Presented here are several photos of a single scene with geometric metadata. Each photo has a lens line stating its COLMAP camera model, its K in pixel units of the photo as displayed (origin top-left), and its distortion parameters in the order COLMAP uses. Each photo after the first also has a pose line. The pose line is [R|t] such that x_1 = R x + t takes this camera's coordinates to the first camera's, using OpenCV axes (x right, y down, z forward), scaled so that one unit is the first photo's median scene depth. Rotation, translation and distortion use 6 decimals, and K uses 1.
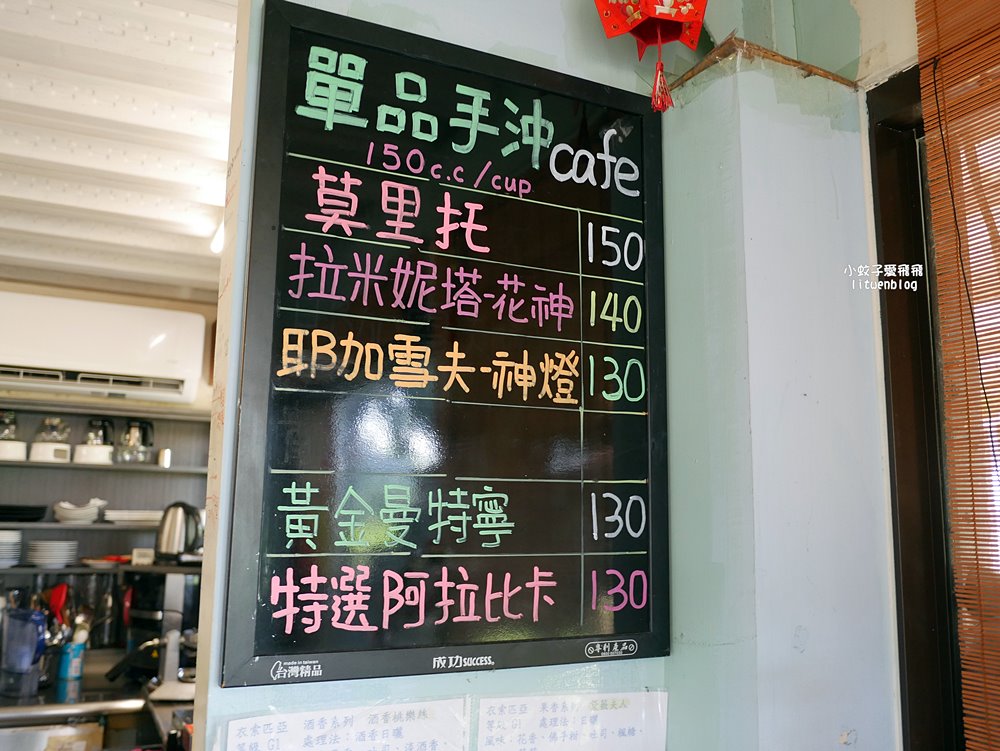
lens RADIAL K [[841.2, 0, 500.0], [0, 841.2, 375.5], [0, 0, 1]] dist [-0.035602, 0.007951]
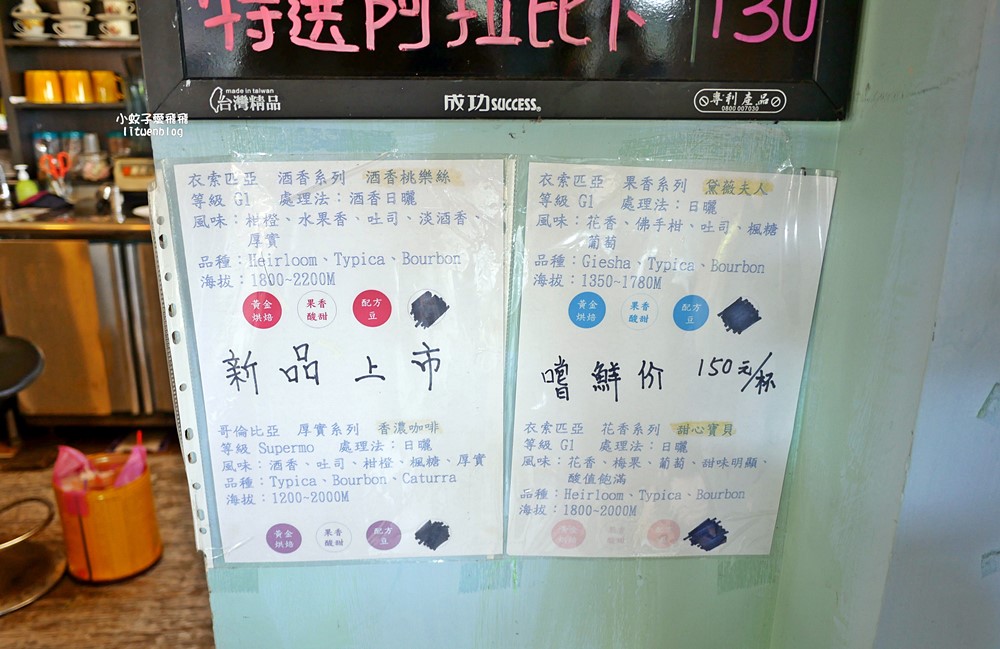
lens RADIAL K [[839.0, 0, 500.0], [0, 839.0, 324.5], [0, 0, 1]] dist [-0.055565, 0.000165]
pose [[0.934383, 0.103445, -0.340922, 0.197981], [0.061700, 0.895474, 0.440817, 0.188552], [0.350887, -0.432927, 0.830333, 0.333633]]
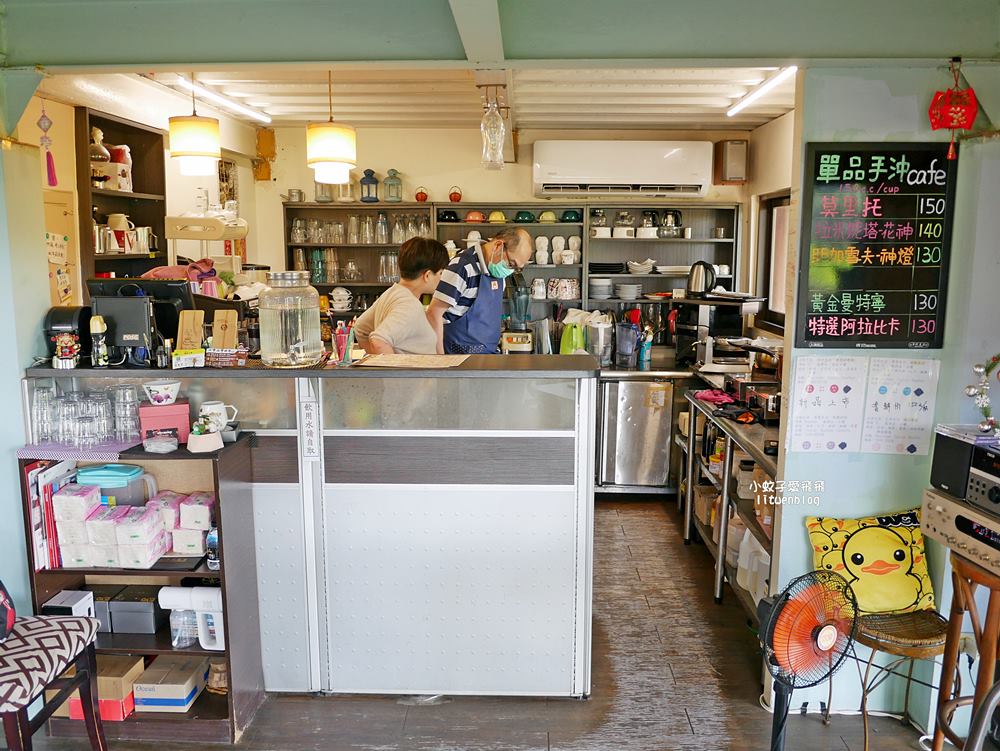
lens RADIAL K [[912.5, 0, 500.0], [0, 912.5, 375.5], [0, 0, 1]] dist [-0.014127, 0.003940]
pose [[0.893932, 0.062810, -0.443780, 0.251111], [0.083330, 0.949578, 0.302254, -0.710148], [0.440388, -0.307175, 0.843624, -2.548196]]
